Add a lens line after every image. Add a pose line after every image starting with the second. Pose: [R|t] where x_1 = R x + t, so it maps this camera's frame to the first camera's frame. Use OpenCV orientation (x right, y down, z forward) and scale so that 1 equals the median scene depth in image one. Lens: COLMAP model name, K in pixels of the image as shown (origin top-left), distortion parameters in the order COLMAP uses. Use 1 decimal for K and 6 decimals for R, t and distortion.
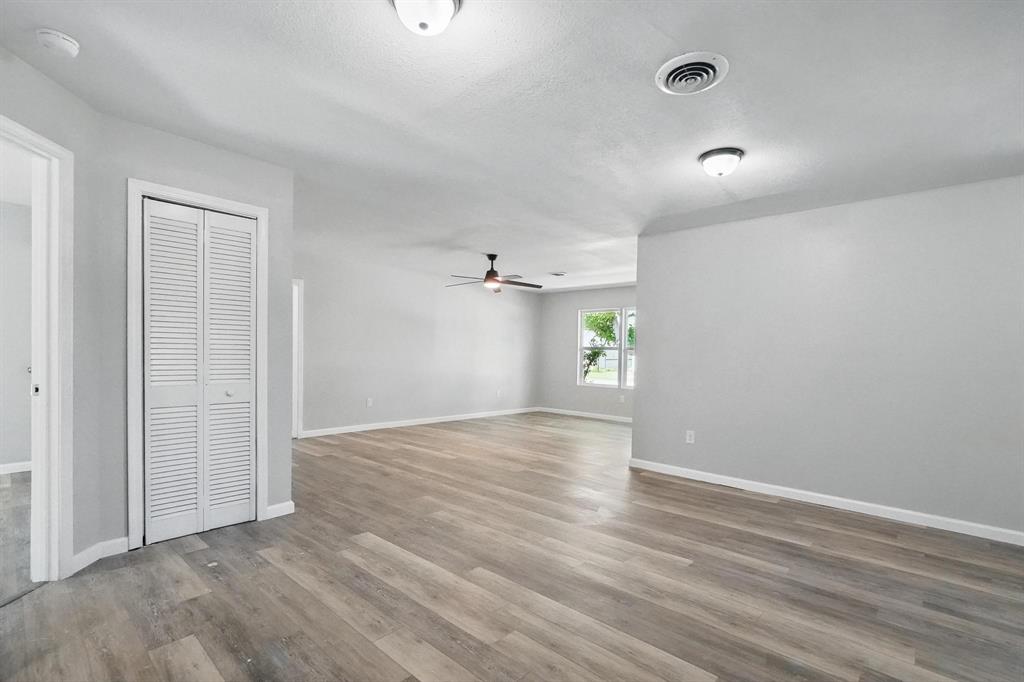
lens RADIAL K [[459.9, 0, 512.9], [0, 459.9, 360.6], [0, 0, 1]] dist [-0.004577, 0.004024]
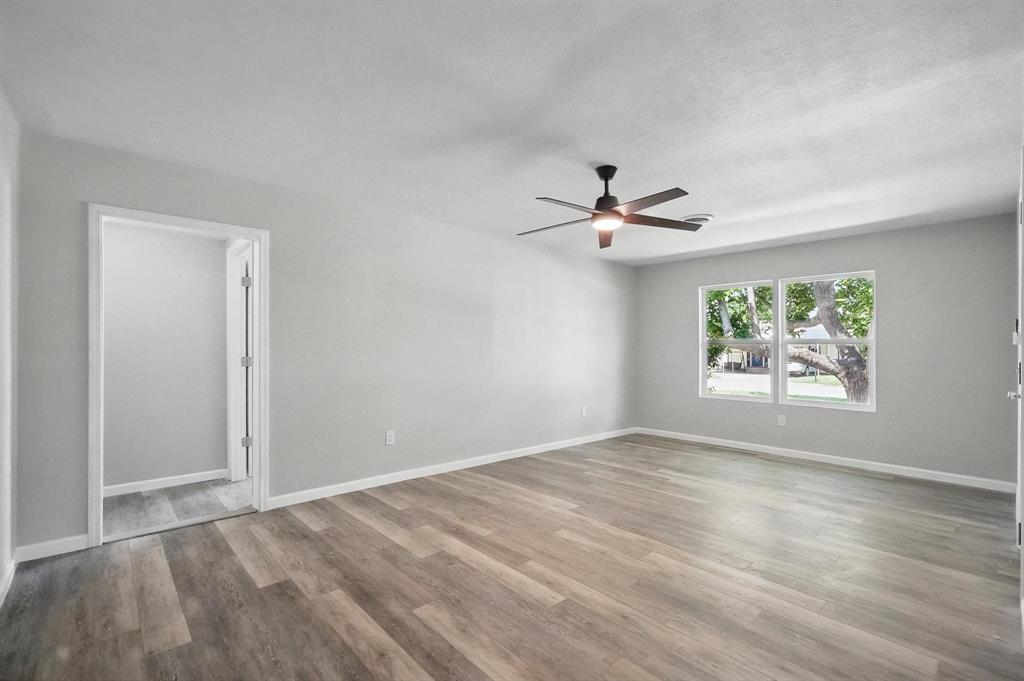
lens RADIAL K [[459.9, 0, 521.2], [0, 459.9, 344.3], [0, 0, 1]] dist [-0.004577, 0.004024]
pose [[0.996092, -0.016699, -0.086733, -0.099575], [0.013954, 0.999385, -0.032158, -0.010532], [0.087216, 0.030822, 0.995712, 0.466347]]
